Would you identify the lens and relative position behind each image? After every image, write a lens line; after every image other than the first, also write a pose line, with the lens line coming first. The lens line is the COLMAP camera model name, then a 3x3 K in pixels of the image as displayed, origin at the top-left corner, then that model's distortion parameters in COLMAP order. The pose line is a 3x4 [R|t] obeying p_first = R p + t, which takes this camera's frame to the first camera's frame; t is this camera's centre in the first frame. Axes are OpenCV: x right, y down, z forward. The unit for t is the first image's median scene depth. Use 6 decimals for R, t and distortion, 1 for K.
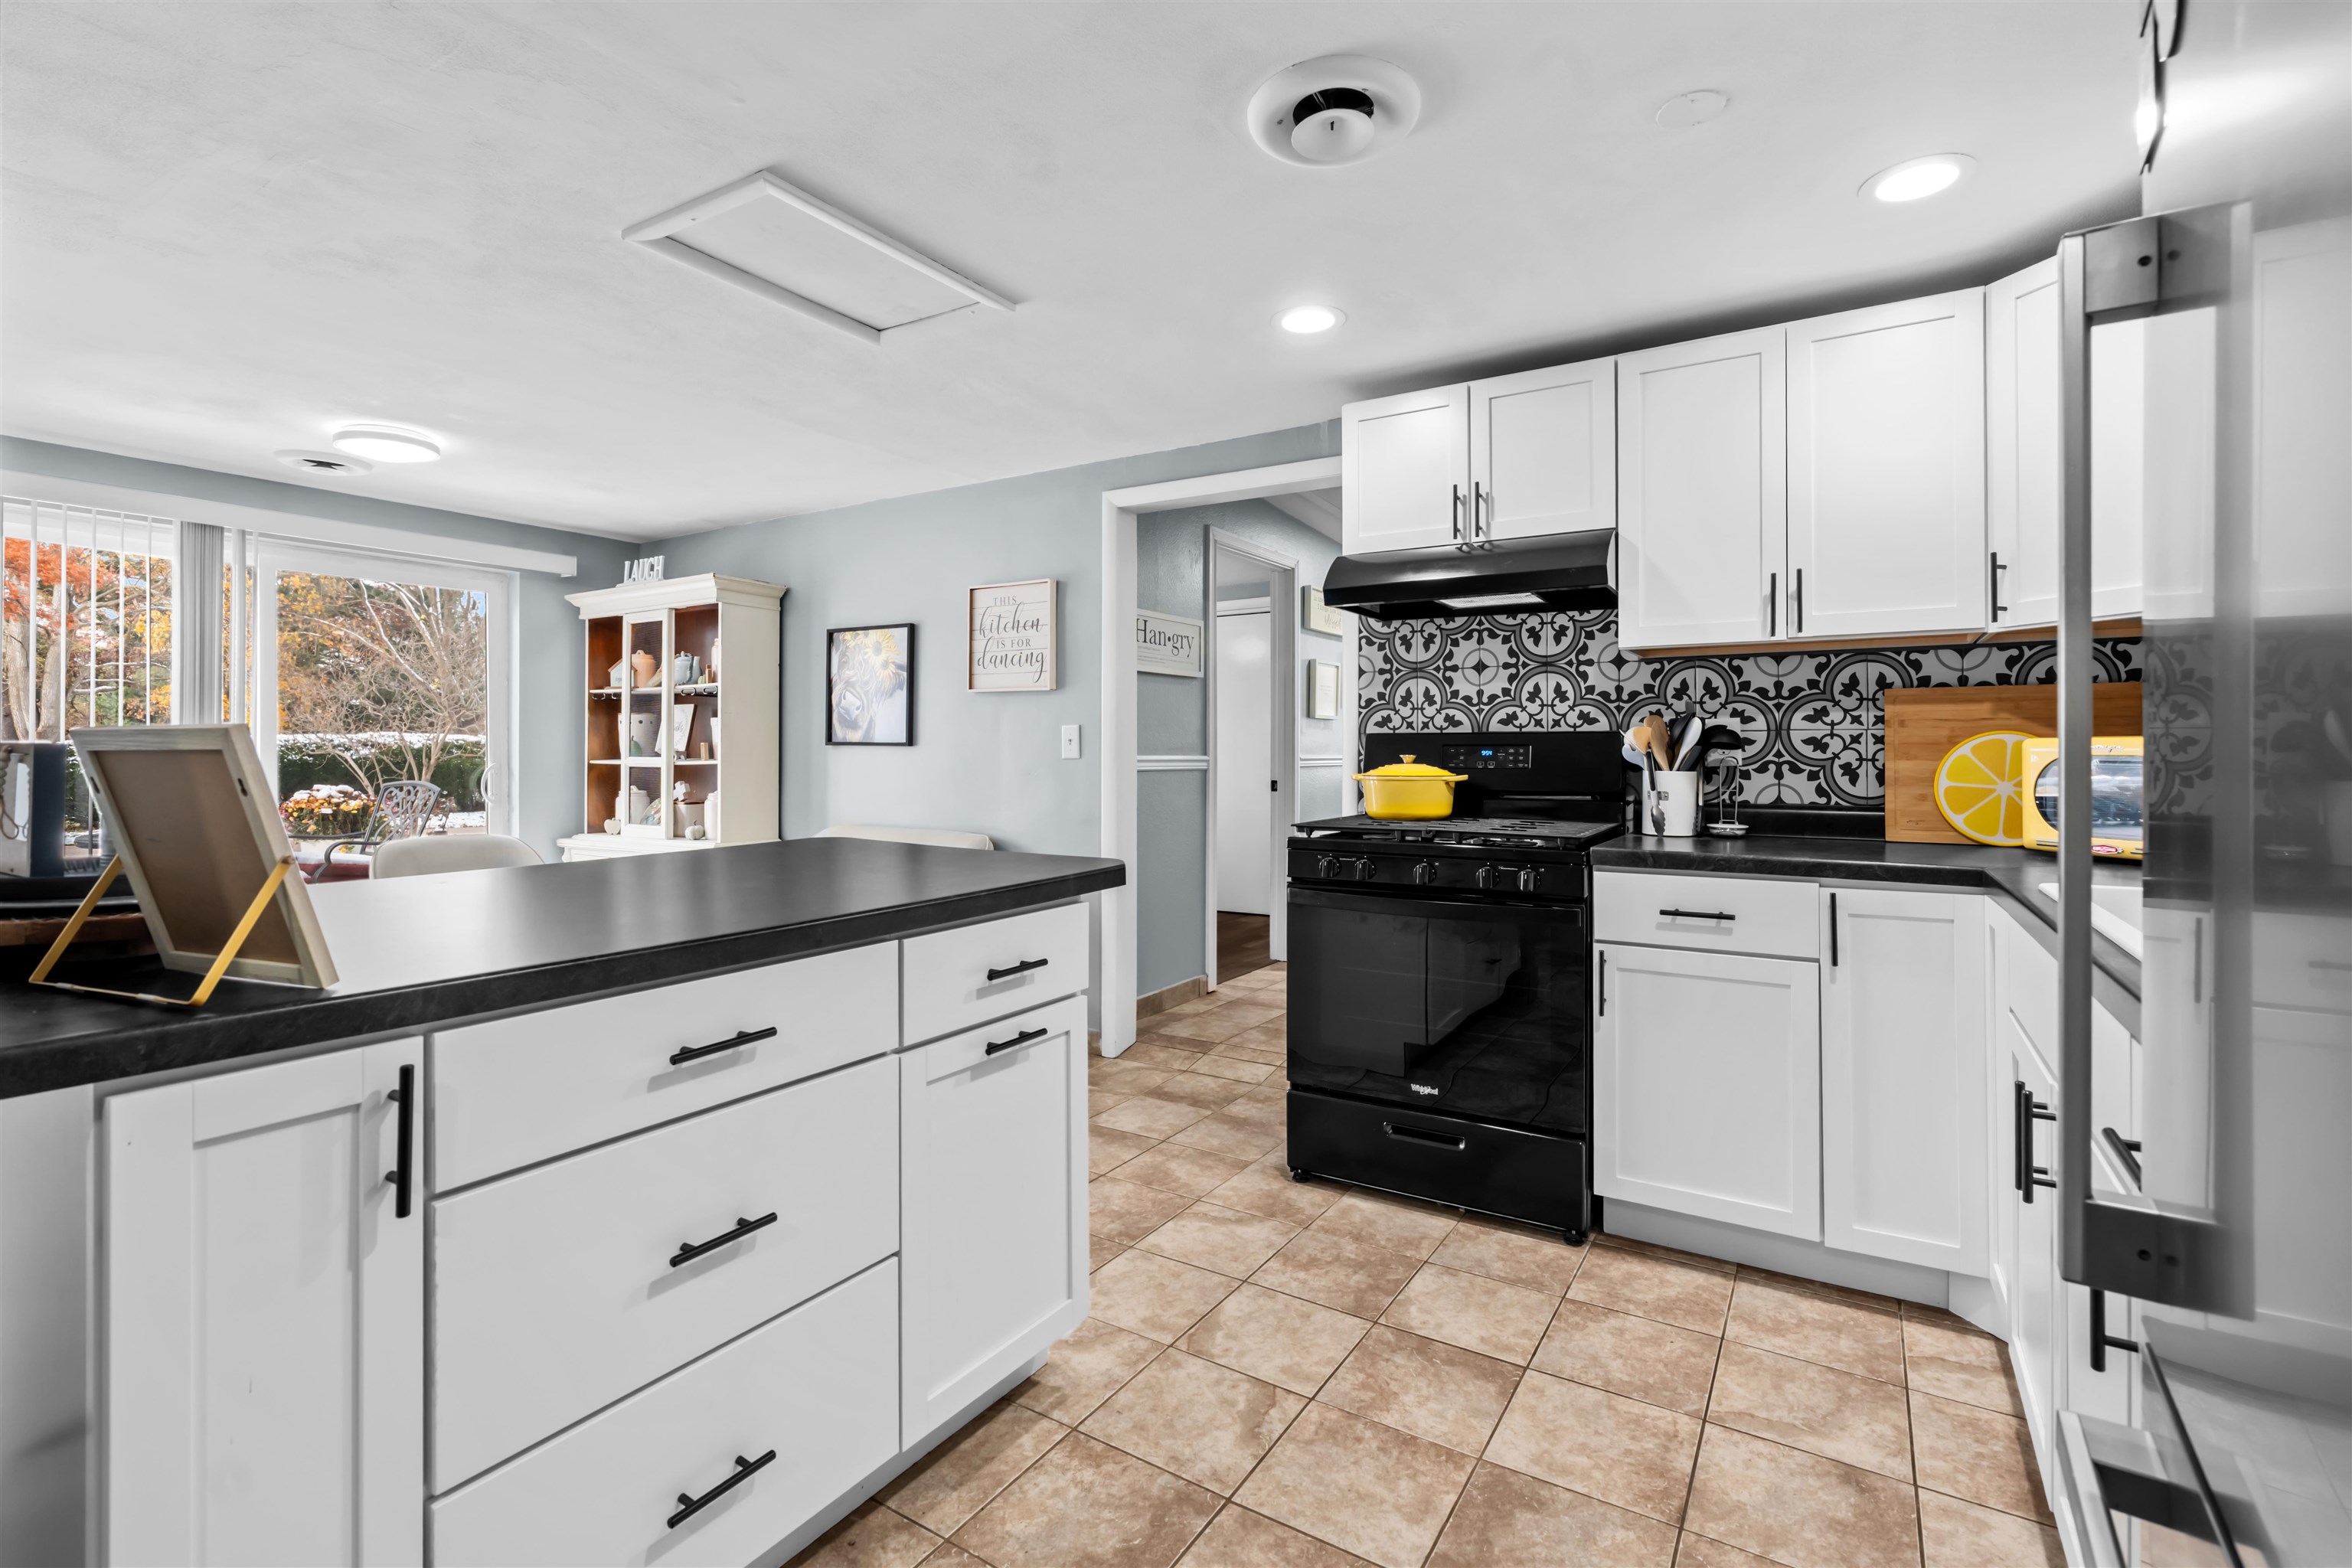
lens RADIAL K [[1075.3, 0, 1202.7], [0, 1075.3, 745.1], [0, 0, 1]] dist [-0.000984, -0.000084]
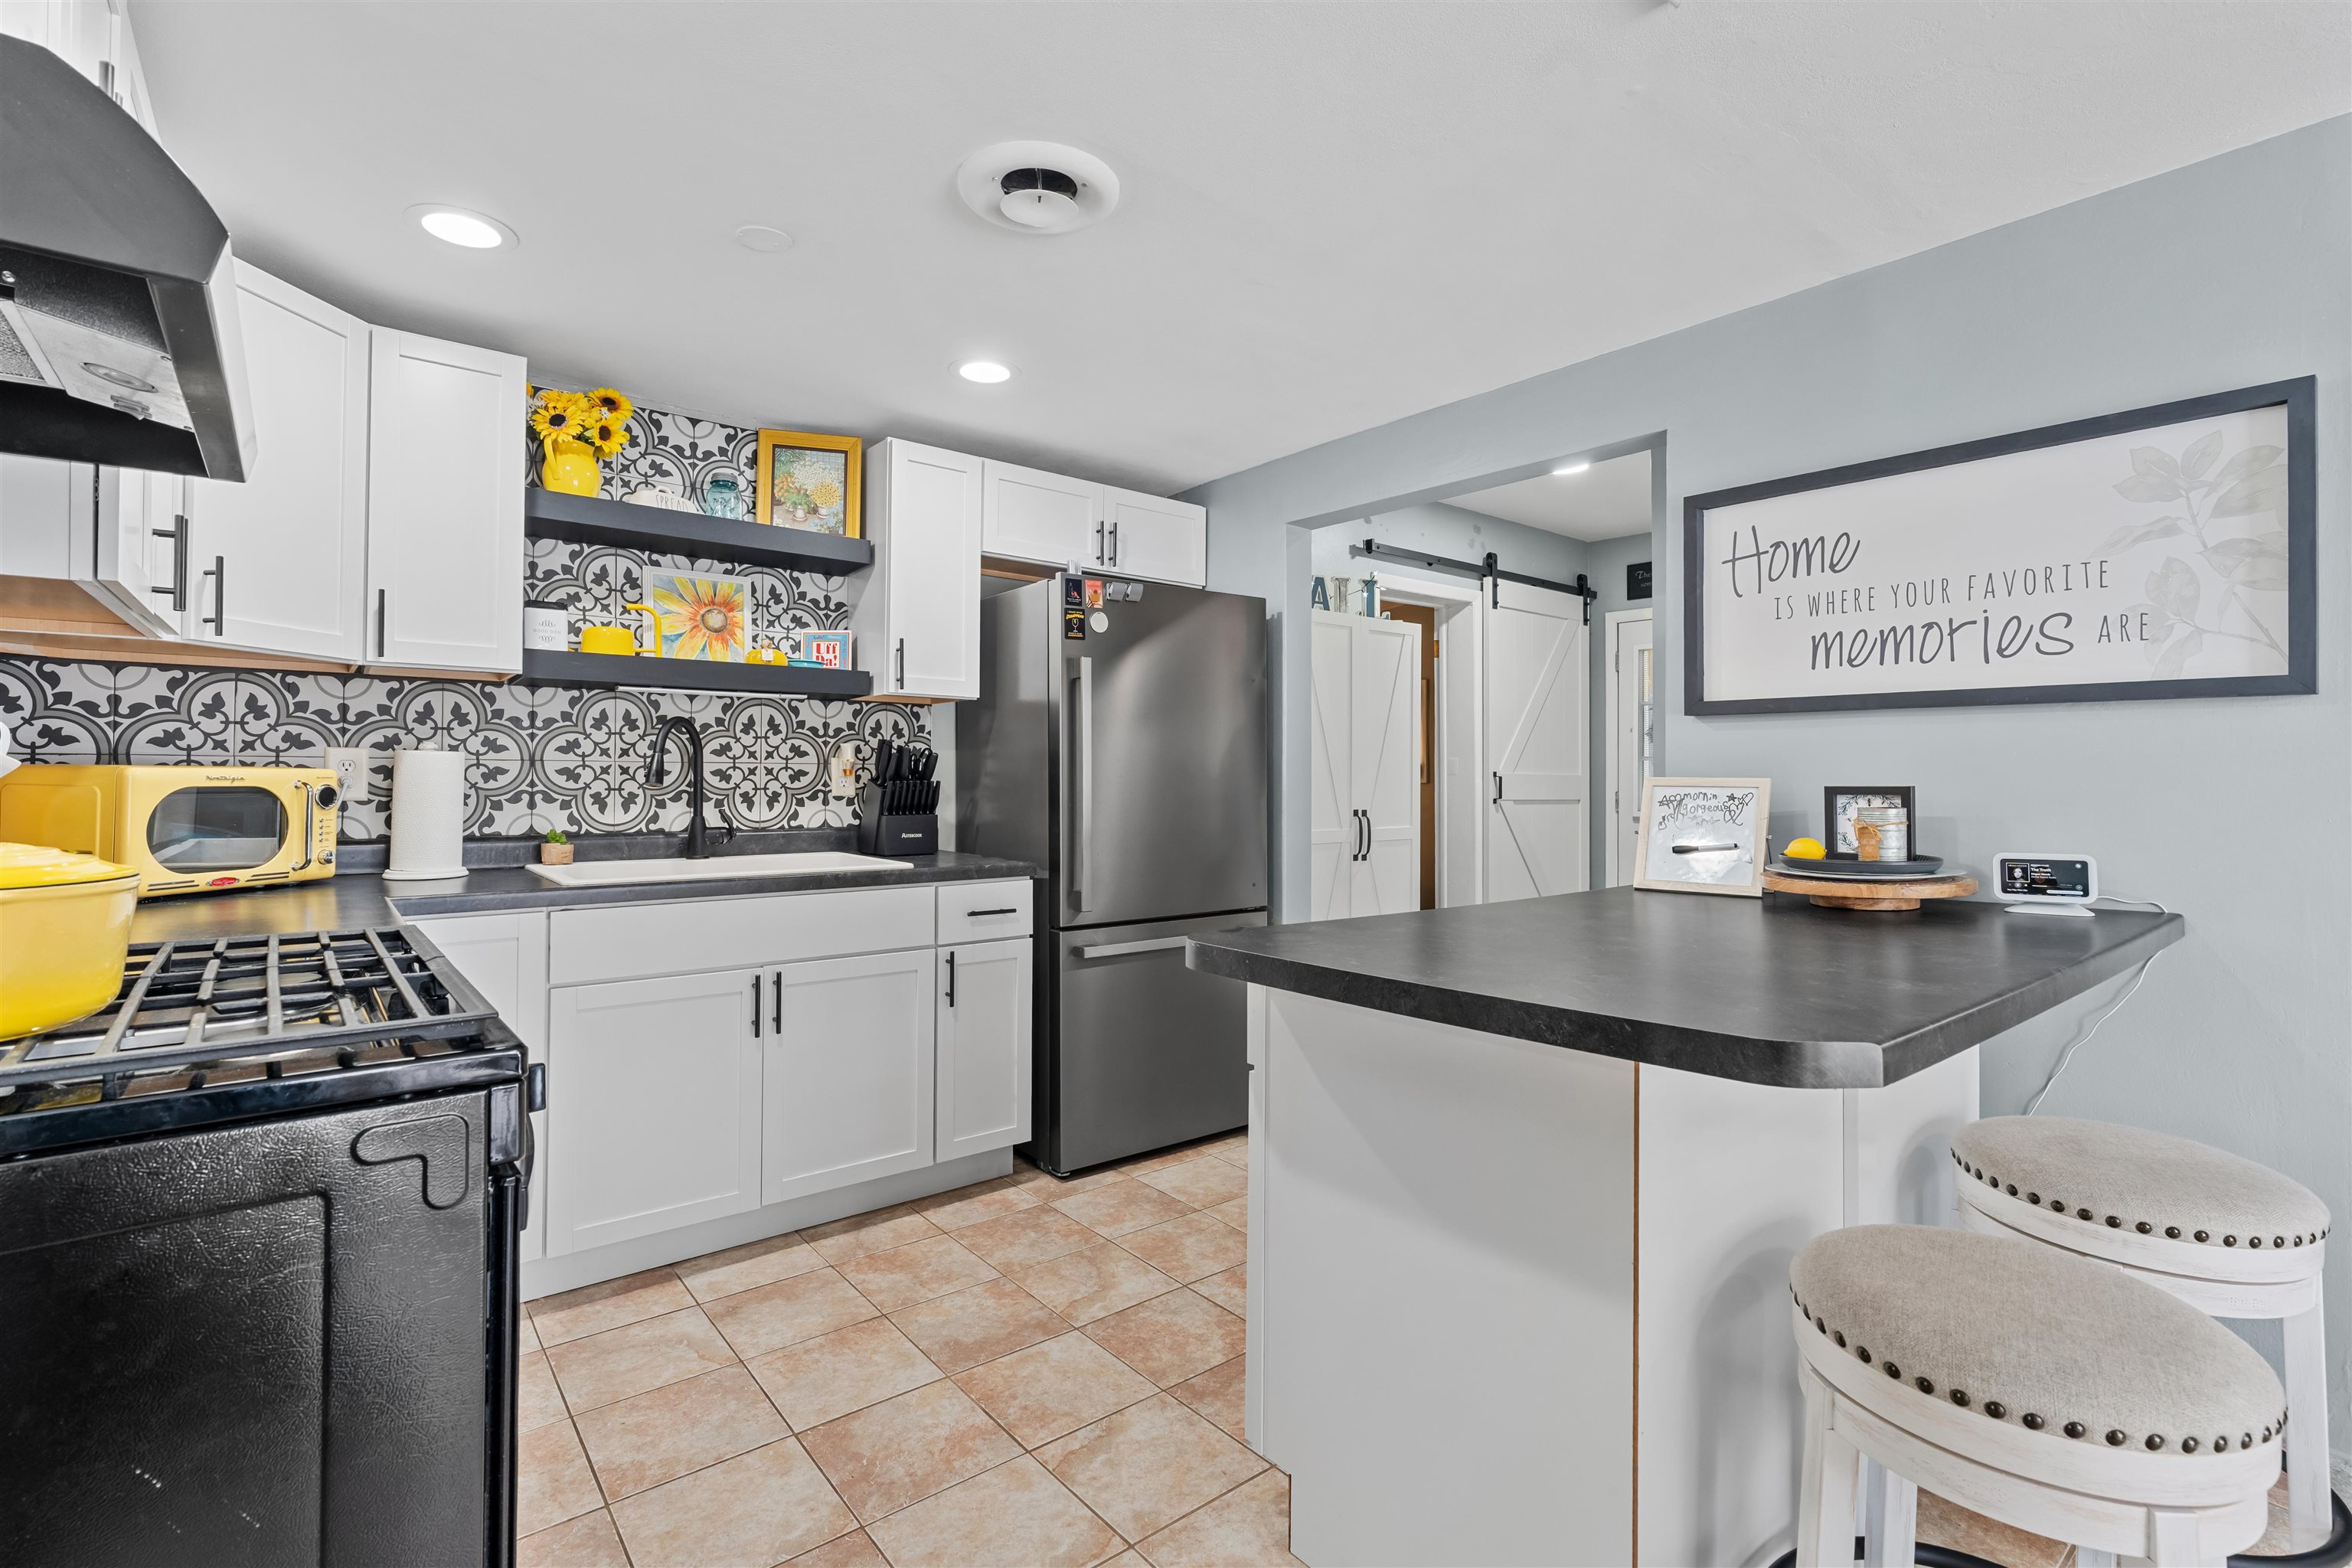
lens RADIAL K [[1075.3, 0, 1181.4], [0, 1075.3, 769.7], [0, 0, 1]] dist [-0.000984, -0.000084]
pose [[-0.940275, -0.004703, 0.340383, -0.346974], [-0.006119, 0.999977, -0.003086, -0.006267], [-0.340360, -0.004985, -0.940282, 1.818323]]
